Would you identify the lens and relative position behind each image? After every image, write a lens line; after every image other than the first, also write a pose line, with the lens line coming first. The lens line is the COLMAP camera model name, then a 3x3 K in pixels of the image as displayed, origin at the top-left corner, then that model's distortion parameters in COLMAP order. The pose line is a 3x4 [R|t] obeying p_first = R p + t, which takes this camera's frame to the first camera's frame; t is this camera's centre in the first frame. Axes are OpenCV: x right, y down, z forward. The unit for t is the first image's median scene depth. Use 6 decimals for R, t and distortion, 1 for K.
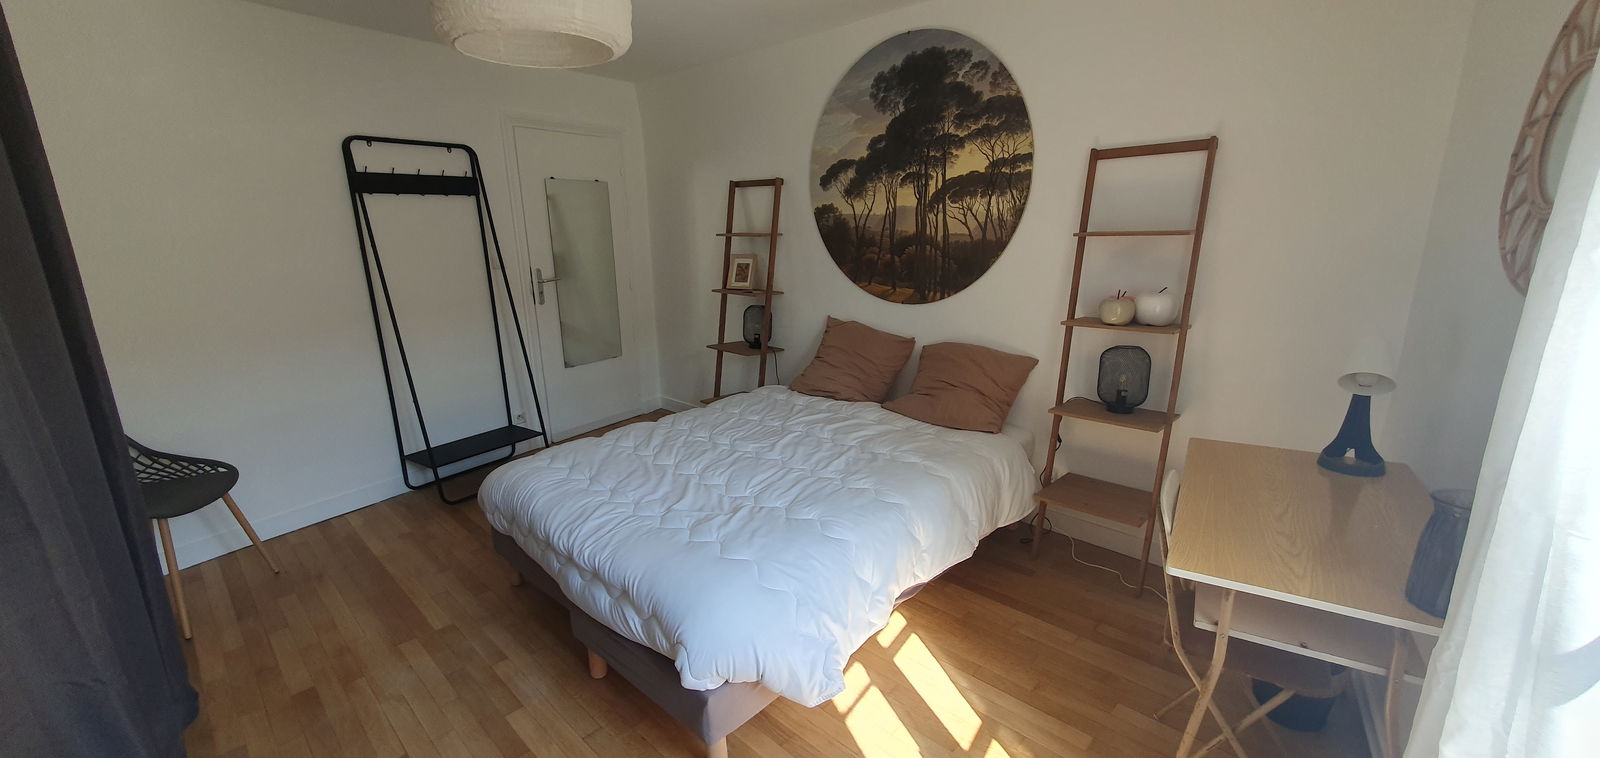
lens RADIAL K [[632.9, 0, 794.2], [0, 632.9, 385.8], [0, 0, 1]] dist [-0.001316, -0.000173]
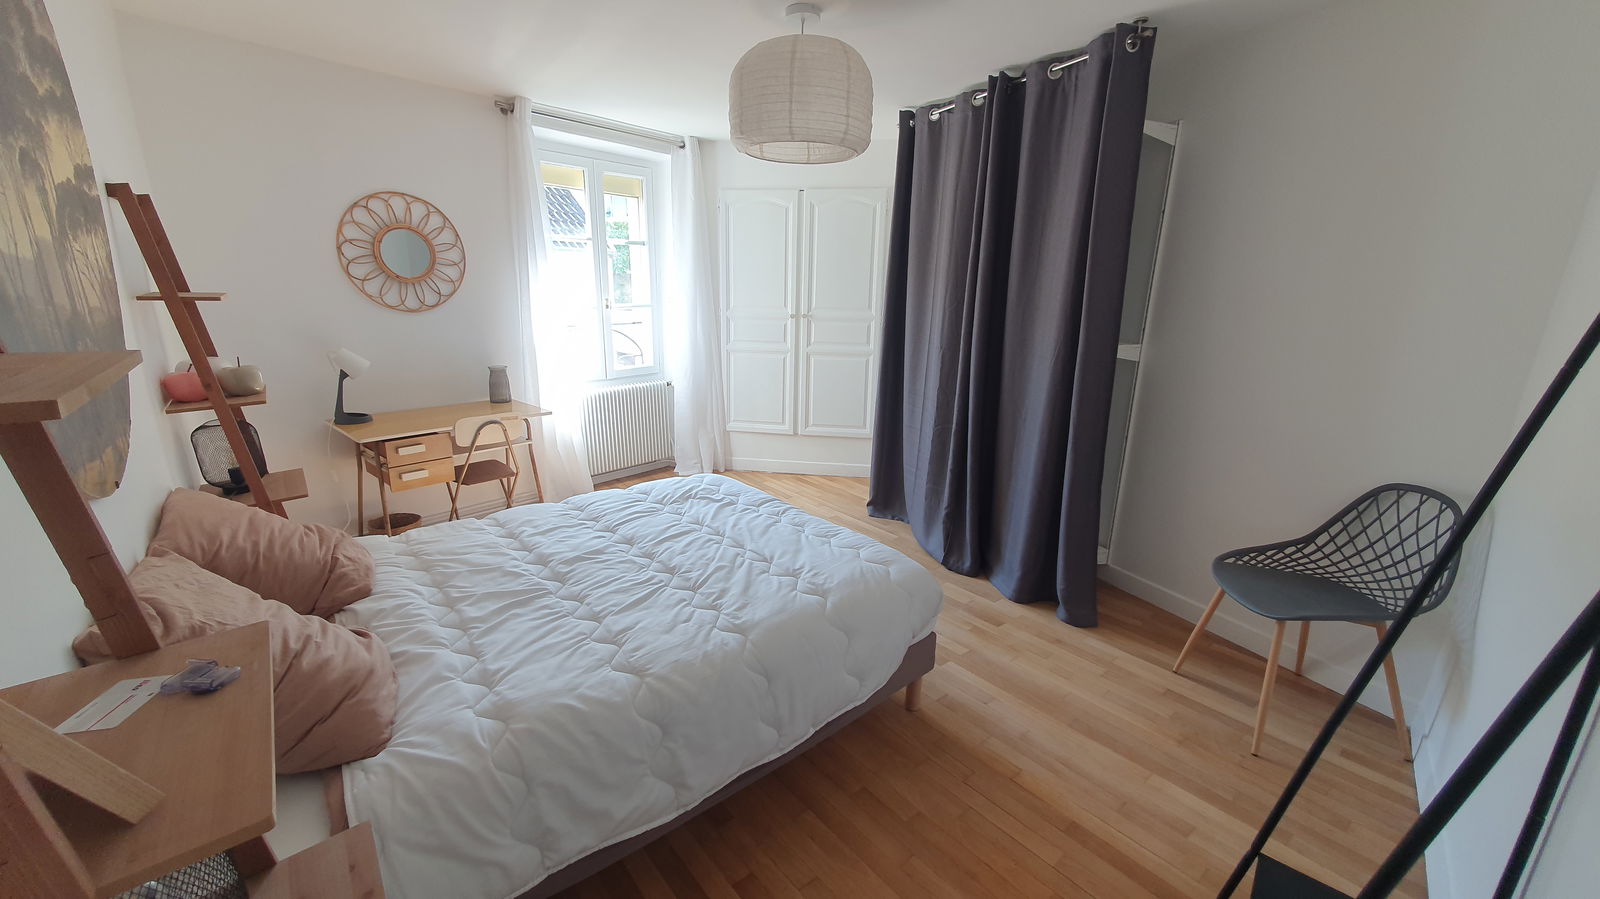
lens RADIAL K [[639.7, 0, 794.0], [0, 639.7, 449.2], [0, 0, 1]] dist [0.010741, 0.000162]
pose [[-0.992946, -0.023251, 0.116262, -0.419784], [0.034469, 0.881621, 0.470697, -0.463670], [-0.113443, 0.471384, -0.874601, 1.830830]]
